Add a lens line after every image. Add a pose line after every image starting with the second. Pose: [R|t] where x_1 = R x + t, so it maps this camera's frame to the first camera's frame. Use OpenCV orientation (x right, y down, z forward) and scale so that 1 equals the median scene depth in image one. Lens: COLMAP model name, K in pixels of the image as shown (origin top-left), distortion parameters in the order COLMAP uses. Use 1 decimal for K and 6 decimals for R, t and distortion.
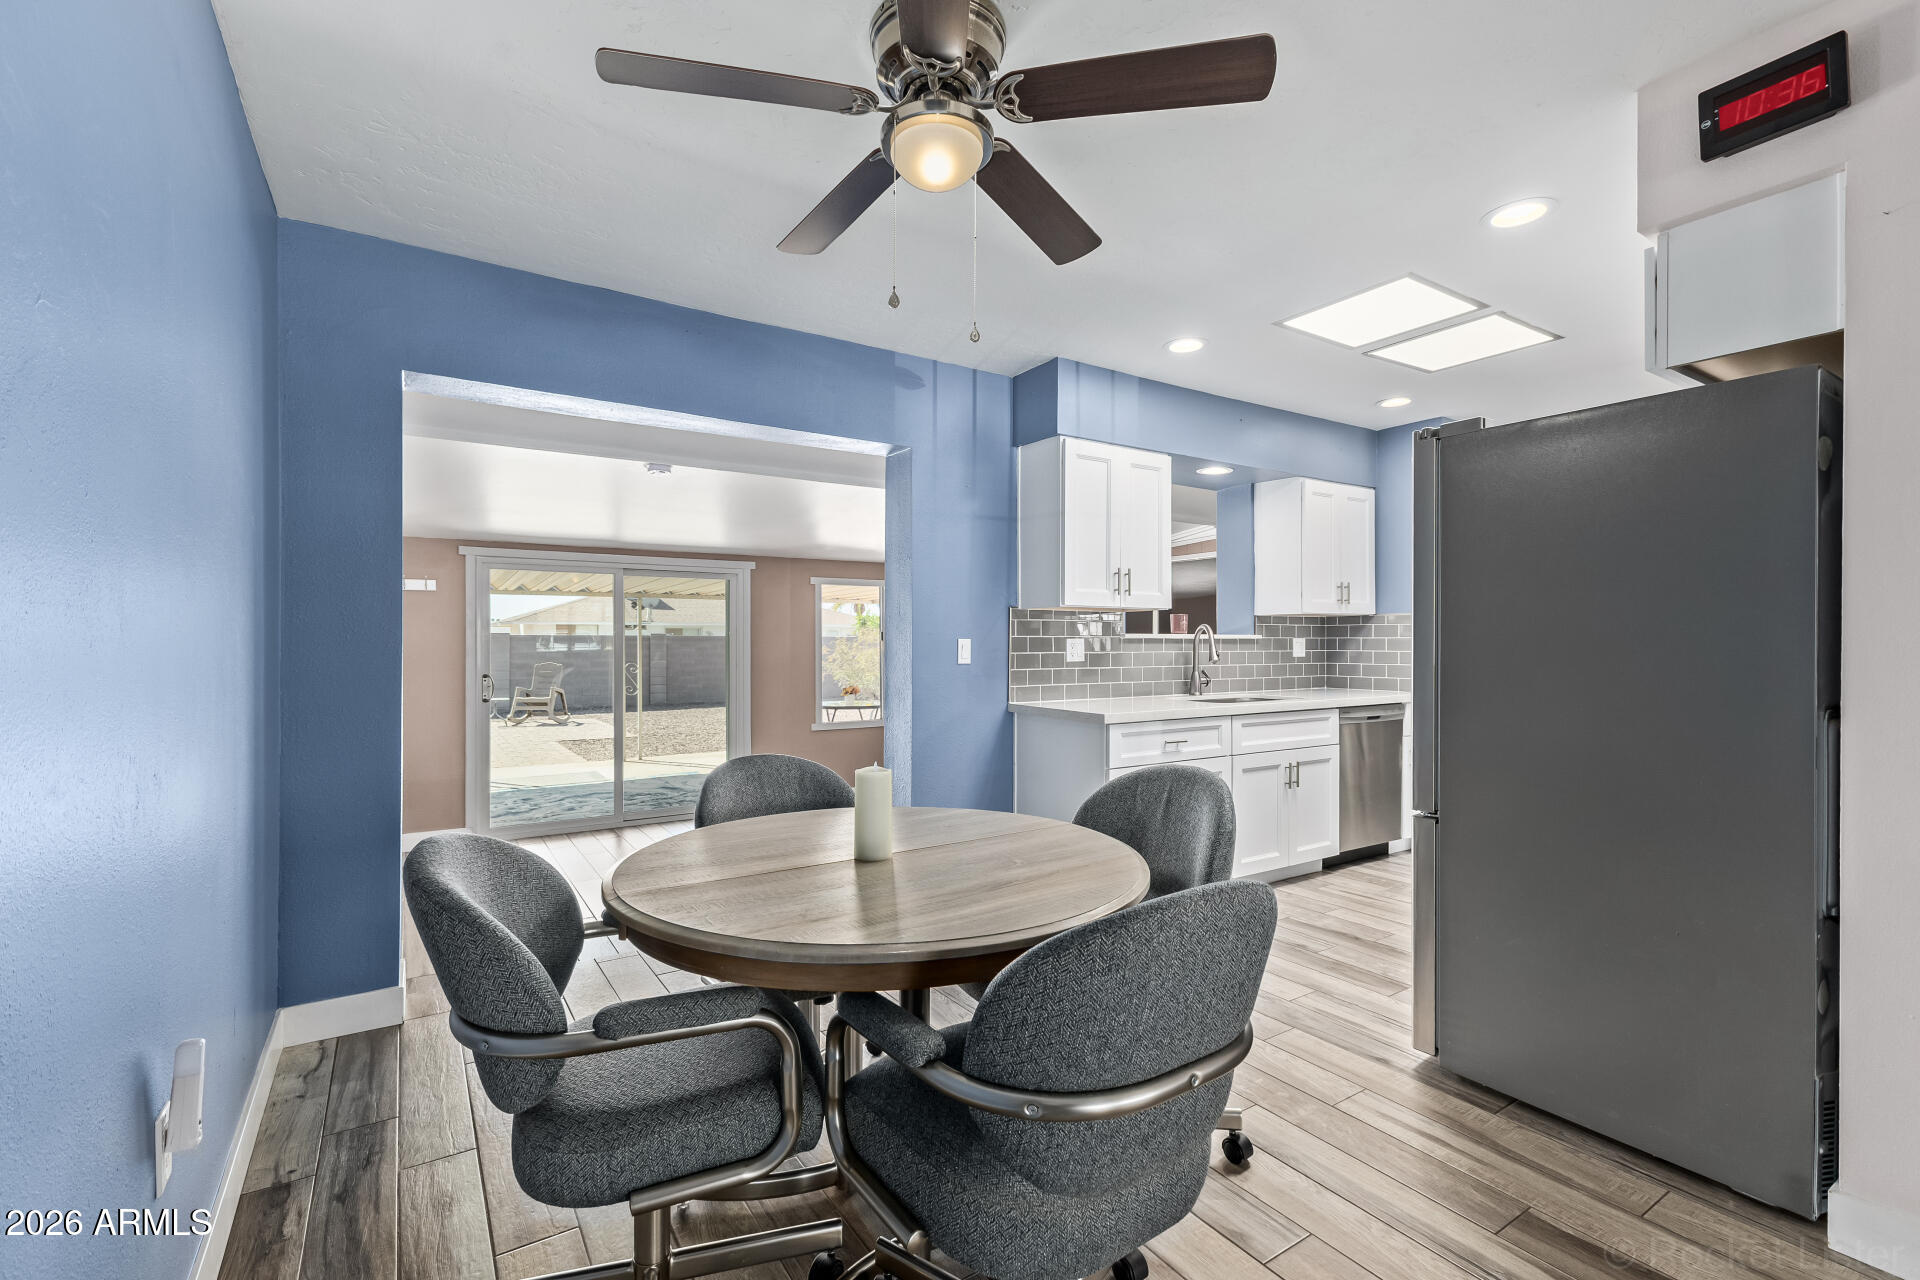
lens RADIAL K [[843.1, 0, 950.8], [0, 843.1, 642.8], [0, 0, 1]] dist [0.004571, 0.000162]
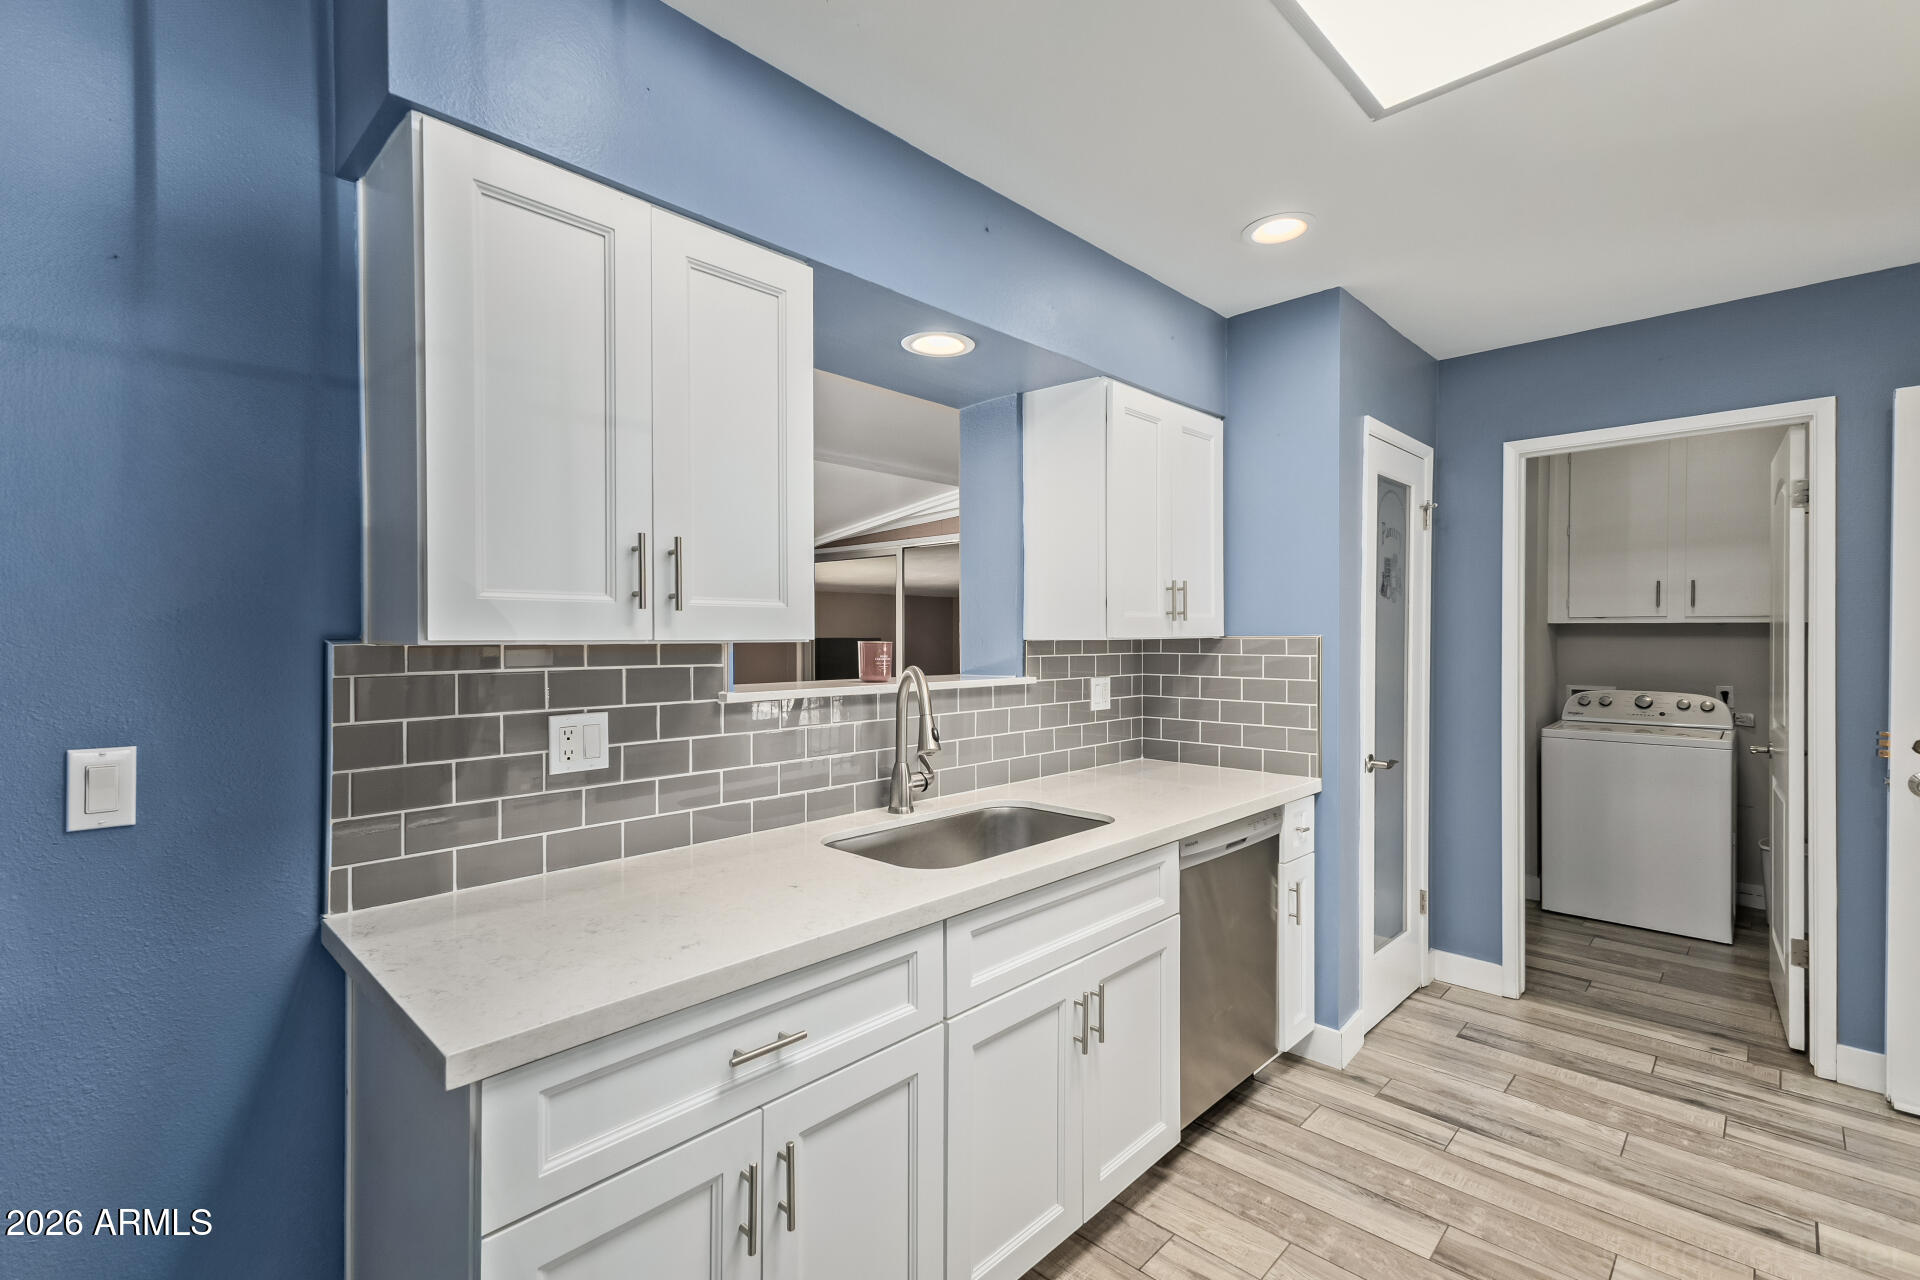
lens RADIAL K [[843.1, 0, 966.7], [0, 843.1, 638.6], [0, 0, 1]] dist [0.004571, 0.000162]
pose [[0.971068, -0.001802, 0.238796, 0.201356], [0.000298, 0.999980, 0.006332, -0.037420], [-0.238803, -0.006078, 0.971049, 0.499015]]
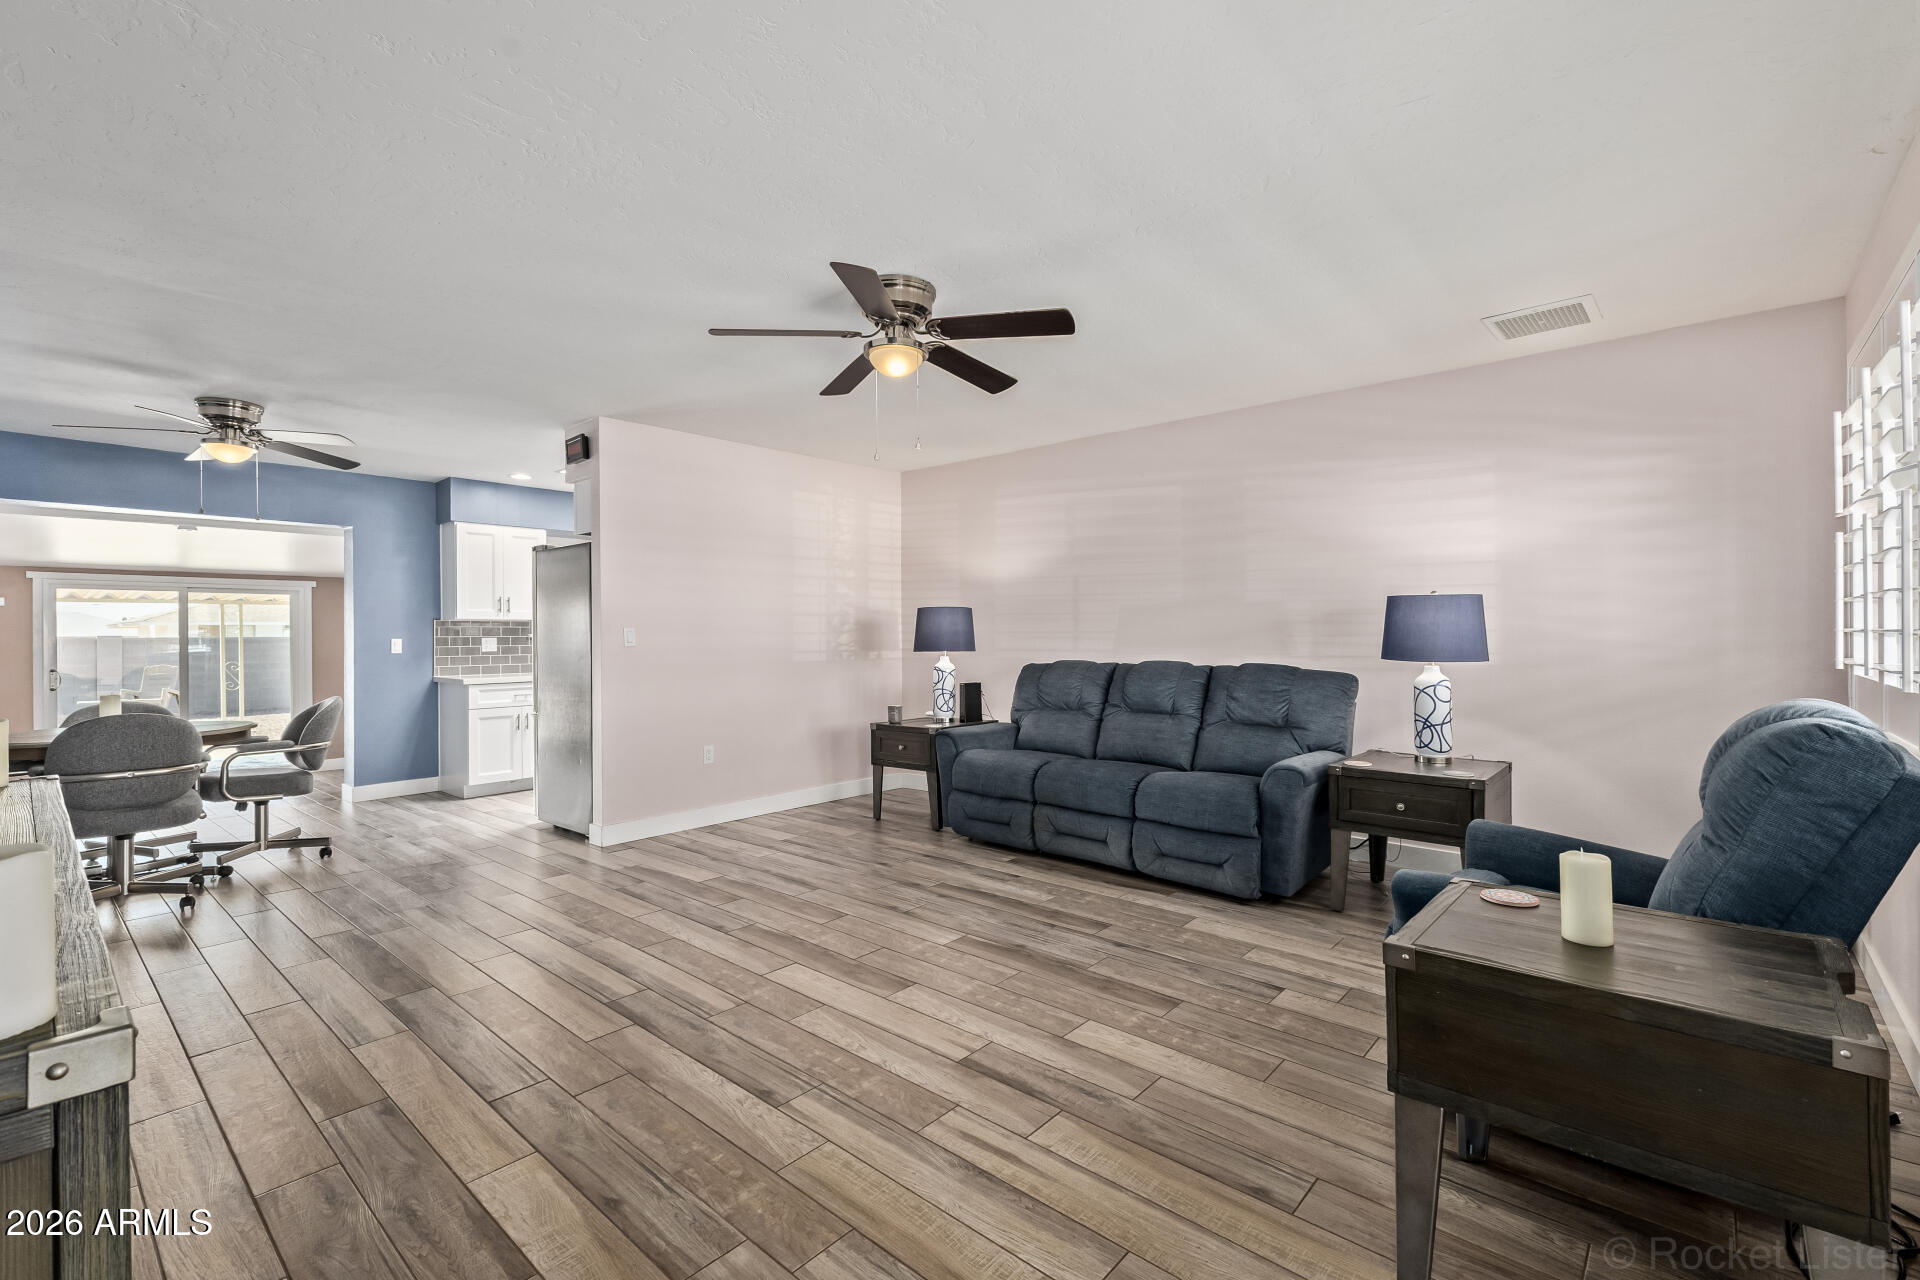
lens RADIAL K [[843.1, 0, 961.2], [0, 843.1, 637.6], [0, 0, 1]] dist [0.004571, 0.000162]
pose [[0.961802, -0.012568, 0.273456, 0.514868], [0.012673, 0.999919, 0.001383, 0.003982], [-0.273451, 0.002136, 0.961884, -0.752336]]
